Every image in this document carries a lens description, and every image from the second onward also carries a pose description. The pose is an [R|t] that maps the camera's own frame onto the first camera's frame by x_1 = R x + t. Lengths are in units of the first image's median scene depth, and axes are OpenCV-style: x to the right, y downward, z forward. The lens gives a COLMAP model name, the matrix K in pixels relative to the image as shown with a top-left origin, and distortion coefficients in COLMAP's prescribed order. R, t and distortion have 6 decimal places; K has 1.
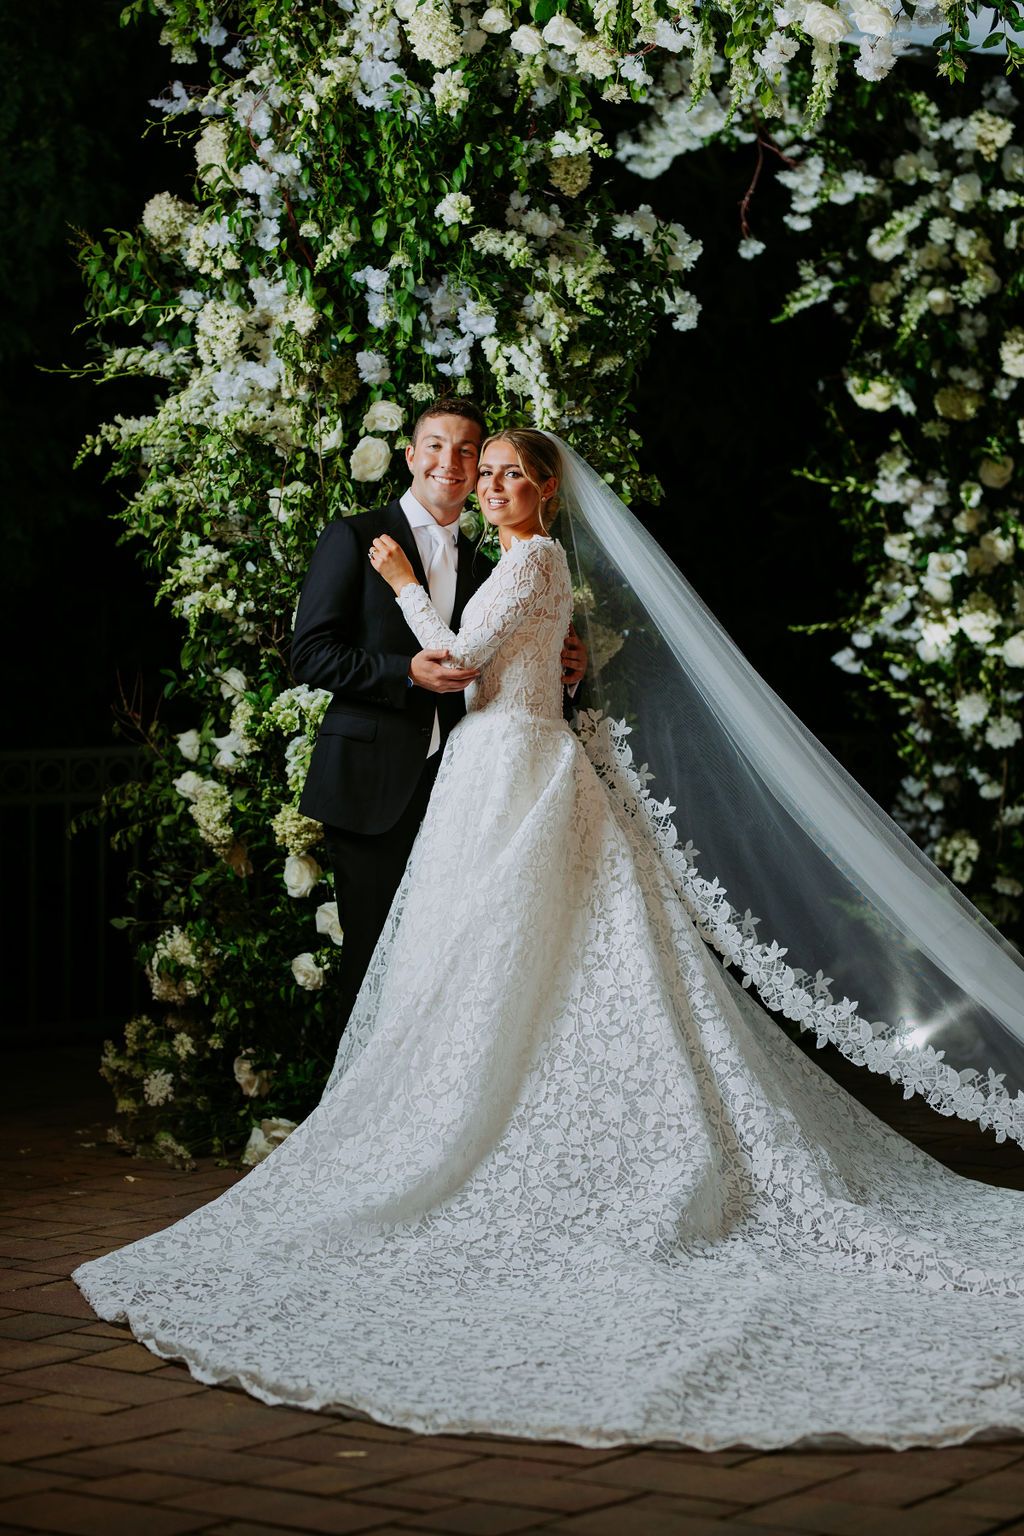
lens RADIAL K [[3753.6, 0, 510.7], [0, 3753.6, 767.1], [0, 0, 1]] dist [0.272641, 0.000000]
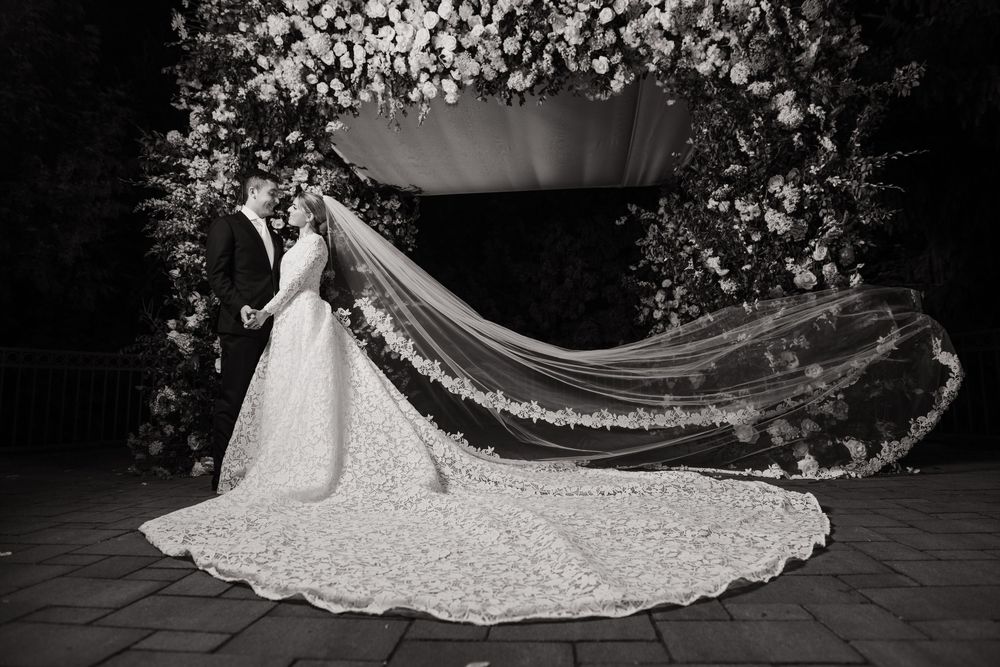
lens RADIAL K [[568.9, 0, 500.1], [0, 568.9, 331.2], [0, 0, 1]] dist [-0.000909, -0.001736]
pose [[0.870775, 0.044864, 0.489630, -0.084691], [0.026423, 0.990119, -0.137715, 0.067600], [-0.490971, 0.132856, 0.860986, 0.549817]]
